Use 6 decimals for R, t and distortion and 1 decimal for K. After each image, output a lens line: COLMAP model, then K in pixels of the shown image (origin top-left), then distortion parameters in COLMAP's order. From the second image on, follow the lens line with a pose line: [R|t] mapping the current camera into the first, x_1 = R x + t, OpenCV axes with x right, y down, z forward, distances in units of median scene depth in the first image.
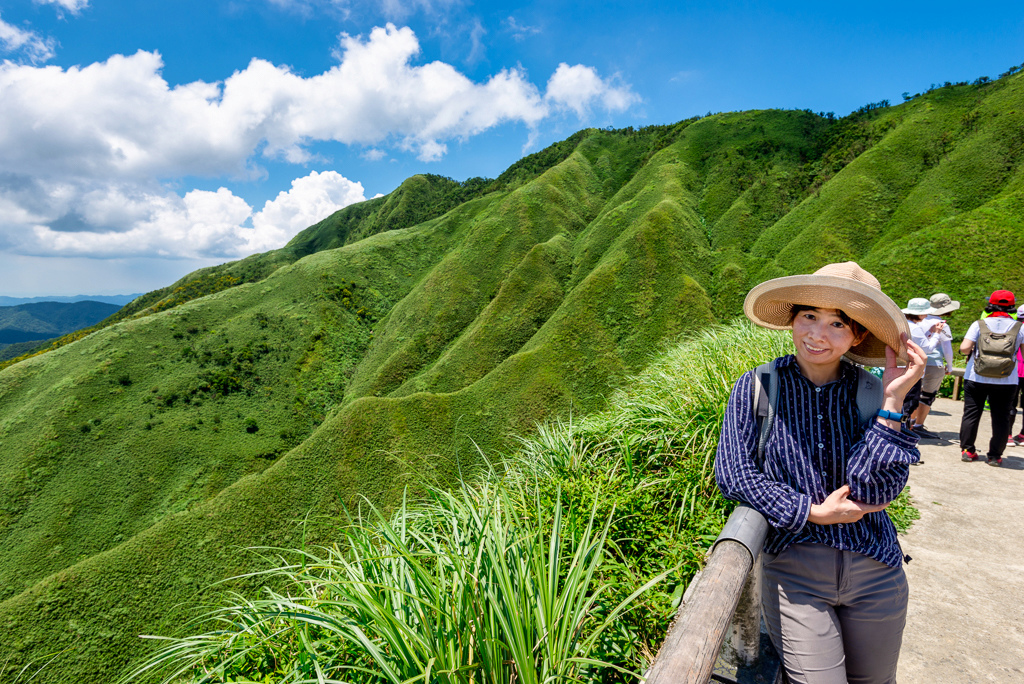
lens RADIAL K [[538.9, 0, 512.0], [0, 538.9, 342.0], [0, 0, 1]] dist [0.034000, -0.026536]
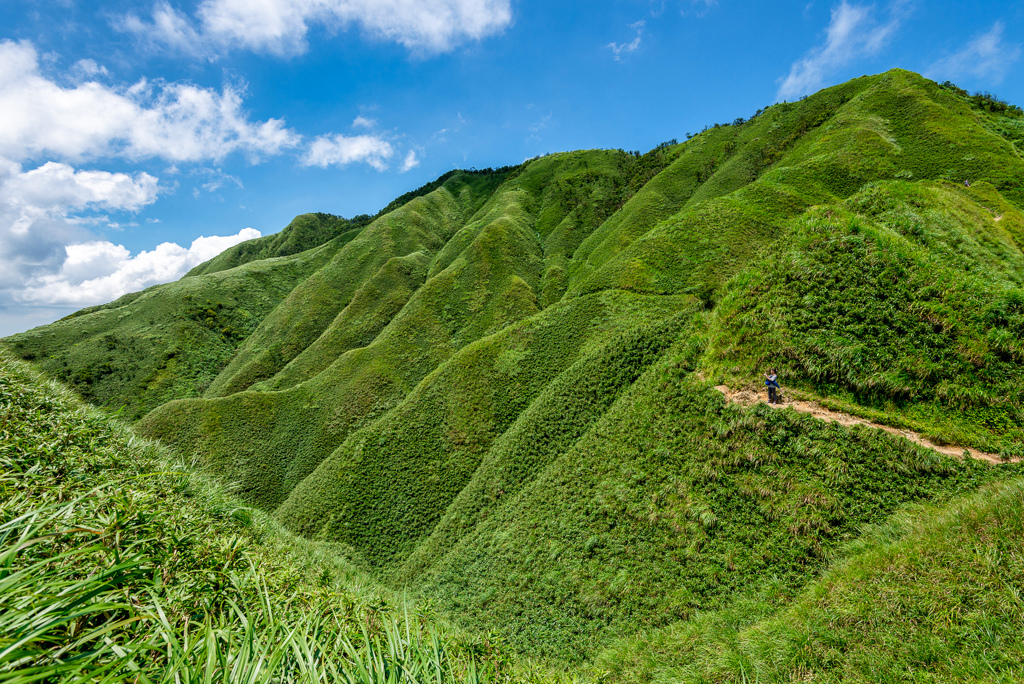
lens RADIAL K [[461.7, 0, 514.6], [0, 461.7, 340.5], [0, 0, 1]] dist [0.037282, -0.024125]
pose [[0.982295, -0.050384, 0.180438, 0.112246], [0.061458, 0.996520, -0.056318, 0.053964], [-0.176972, 0.066410, 0.981973, 0.047355]]
